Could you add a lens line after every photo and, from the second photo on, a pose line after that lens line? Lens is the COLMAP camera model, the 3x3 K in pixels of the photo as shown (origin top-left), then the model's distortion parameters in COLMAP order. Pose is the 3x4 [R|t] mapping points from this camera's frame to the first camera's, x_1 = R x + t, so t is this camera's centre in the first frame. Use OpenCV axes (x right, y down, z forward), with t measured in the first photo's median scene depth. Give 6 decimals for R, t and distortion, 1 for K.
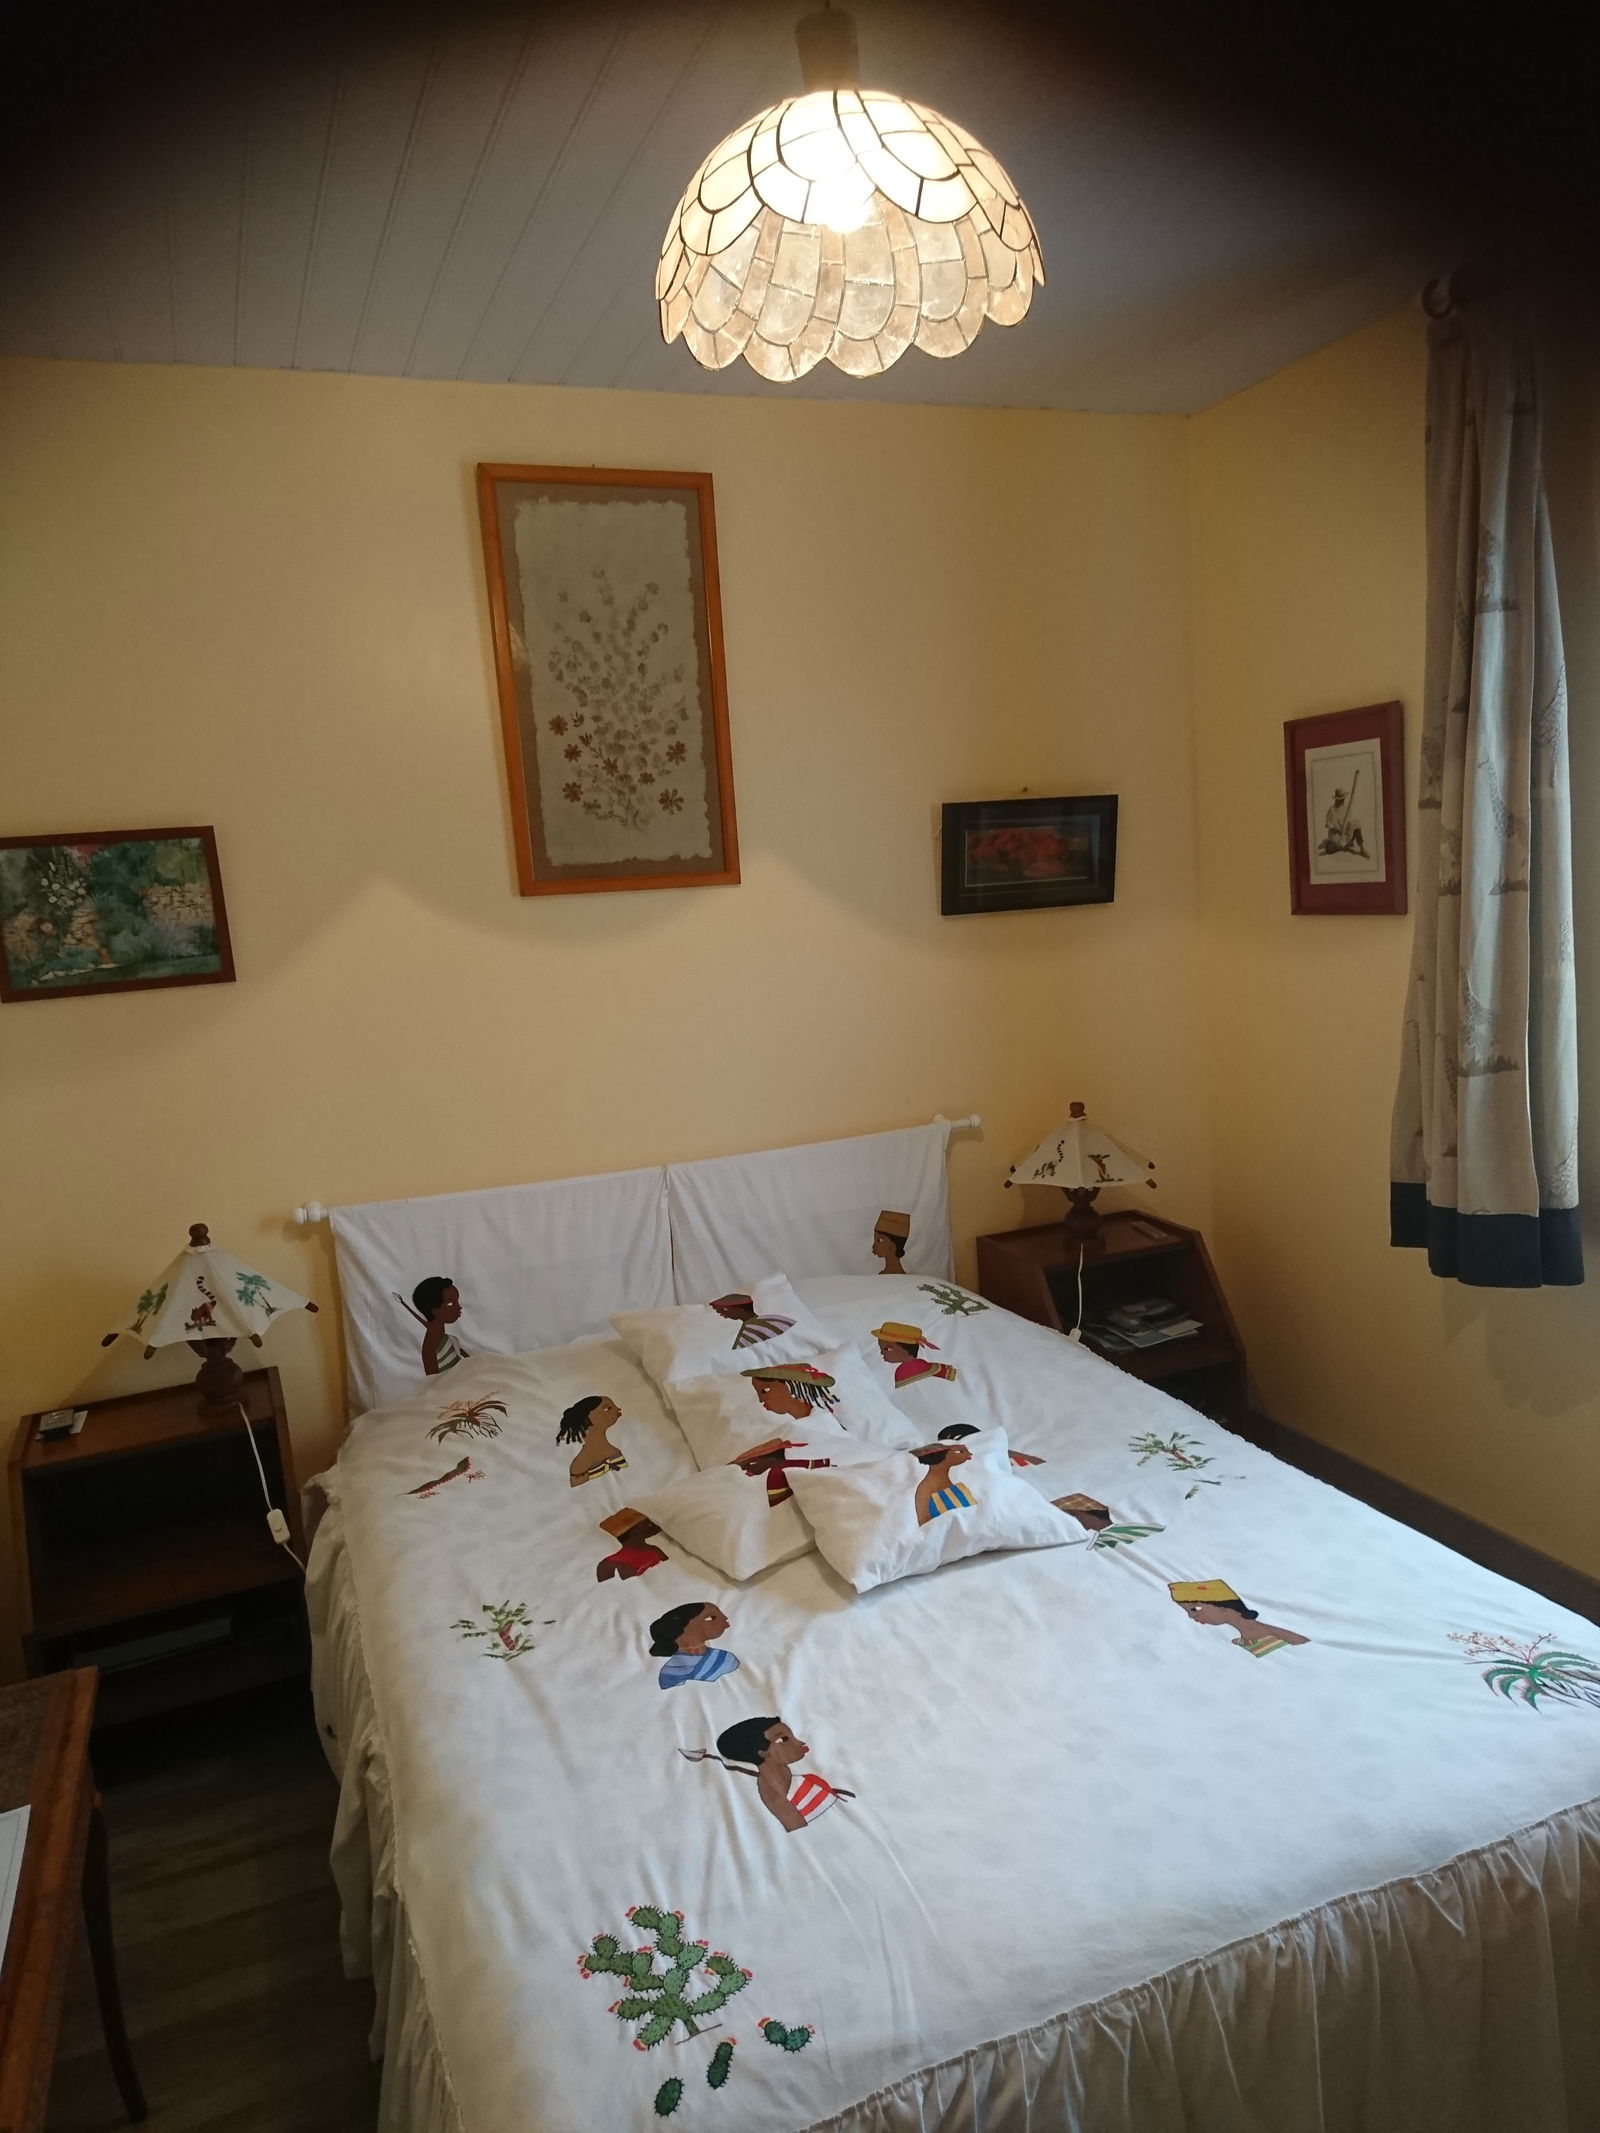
lens RADIAL K [[1446.8, 0, 801.6], [0, 1446.8, 1058.0], [0, 0, 1]] dist [-0.002109, -0.005521]
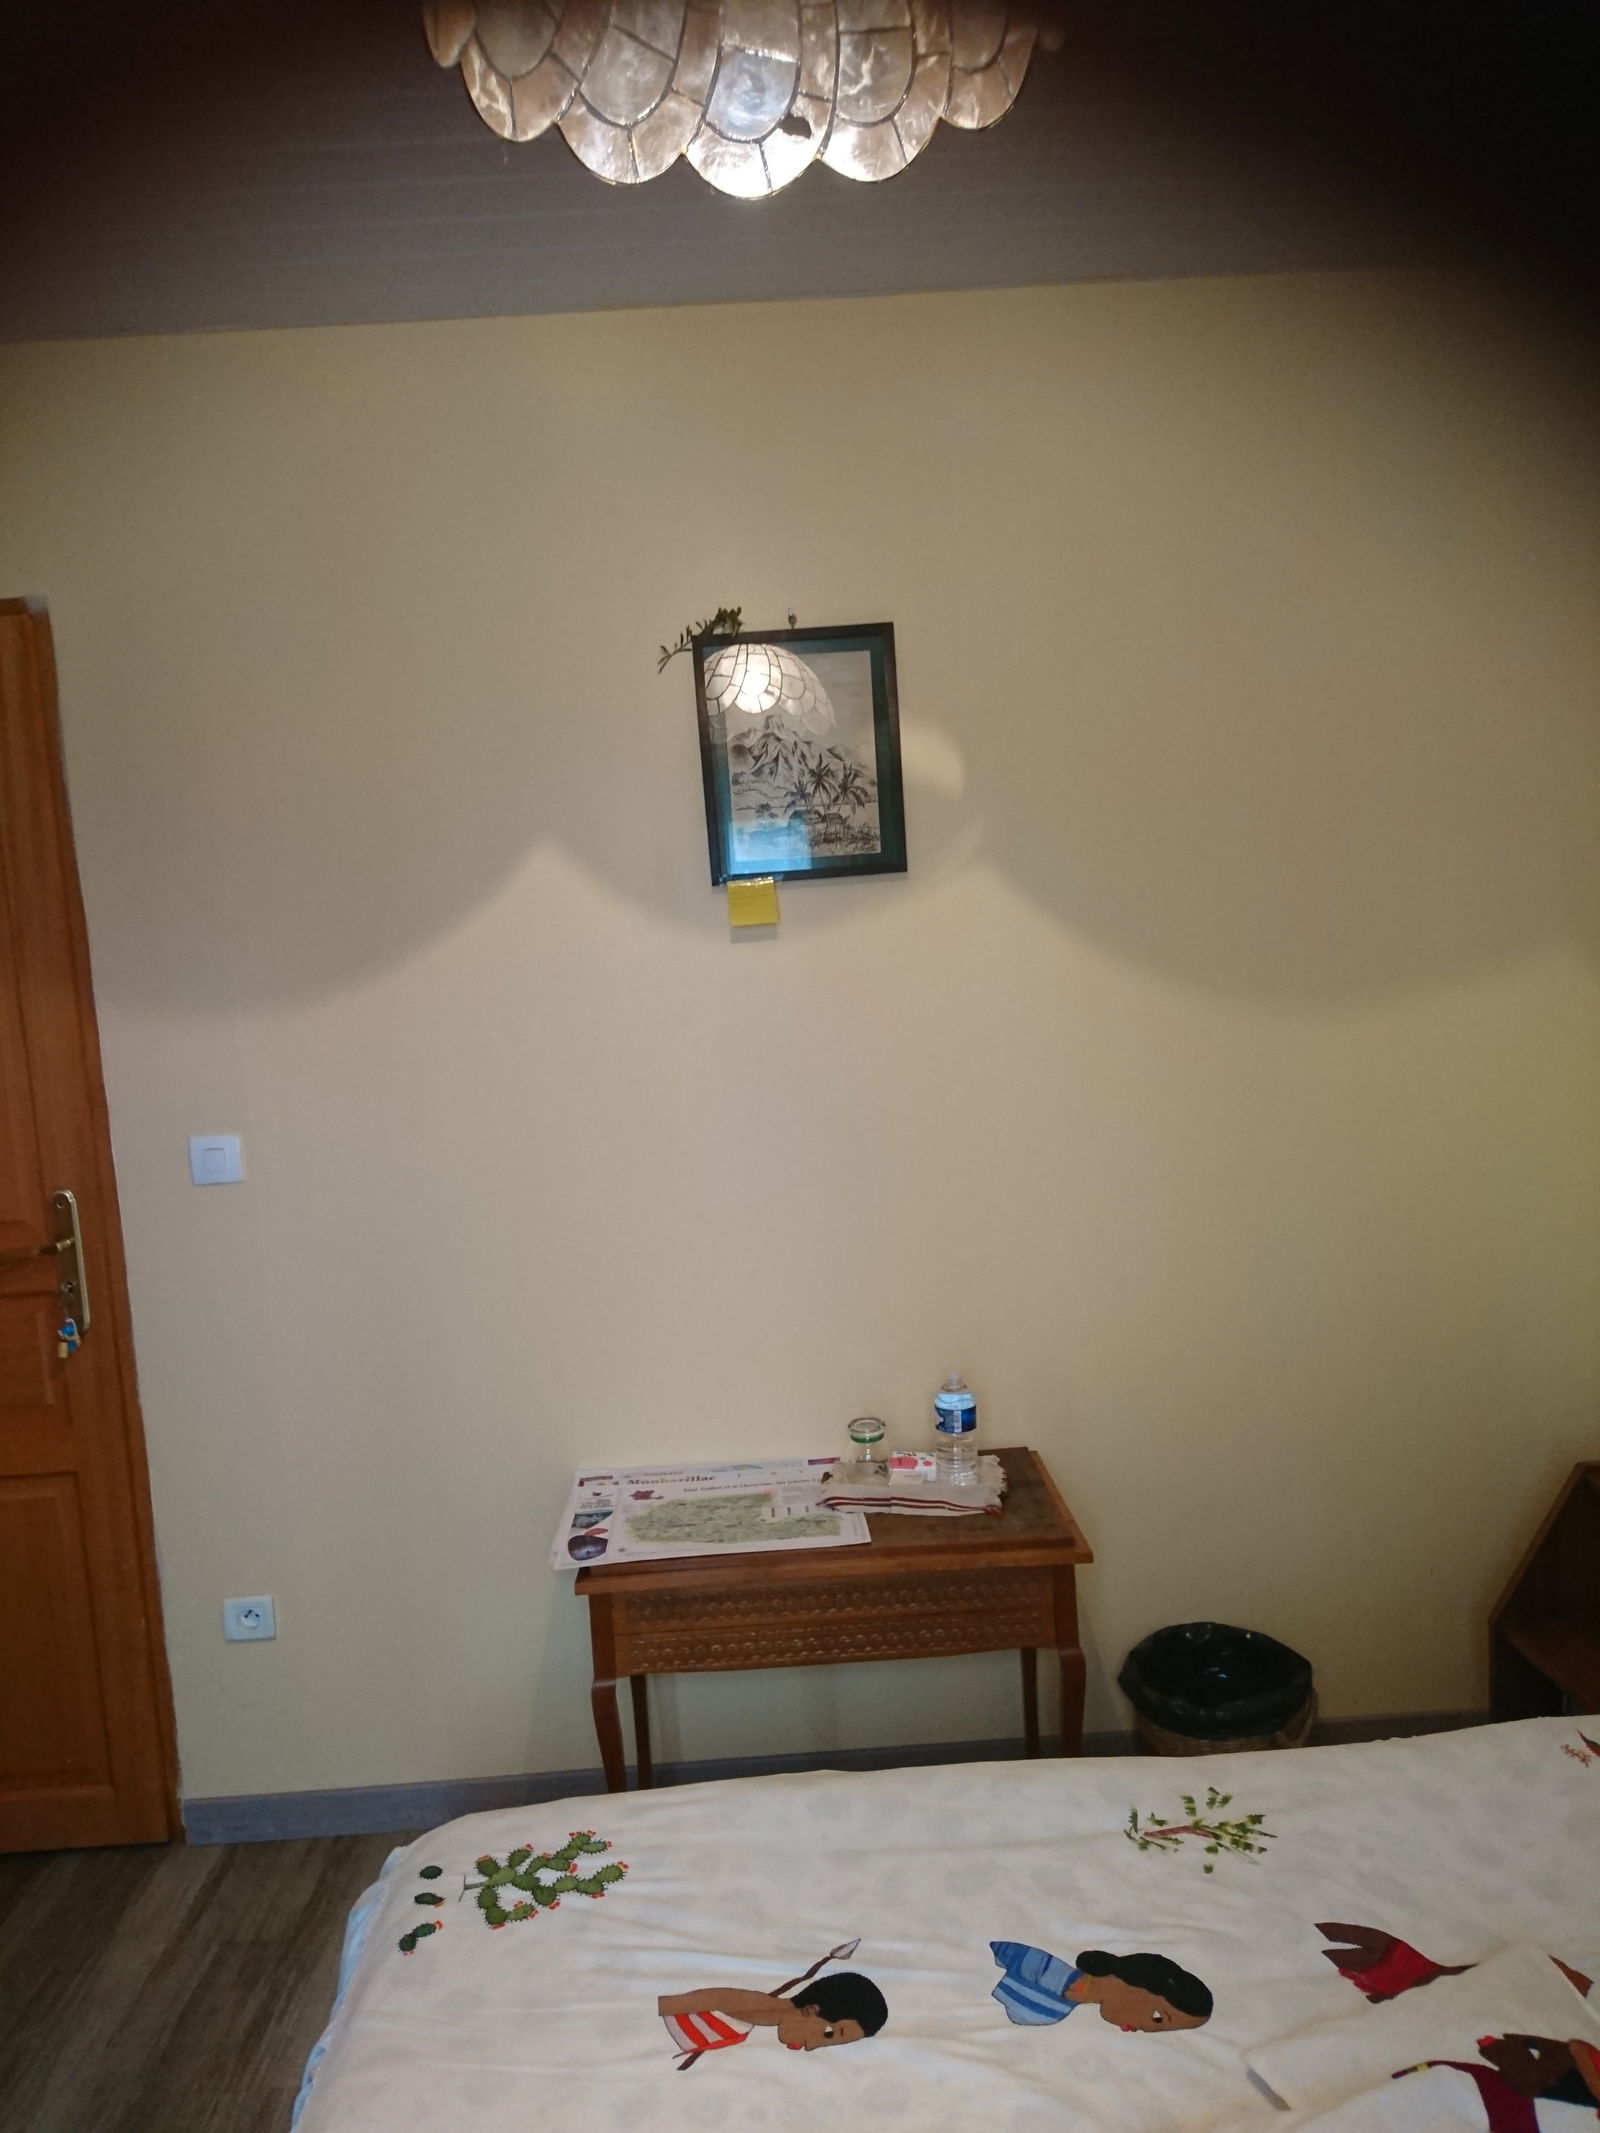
lens RADIAL K [[1446.8, 0, 801.6], [0, 1446.8, 1058.0], [0, 0, 1]] dist [-0.002109, -0.005521]
pose [[-0.343505, 0.183506, -0.921048, 0.637406], [-0.041781, 0.976768, 0.210189, -0.218951], [0.938221, 0.110683, -0.327857, 1.218704]]
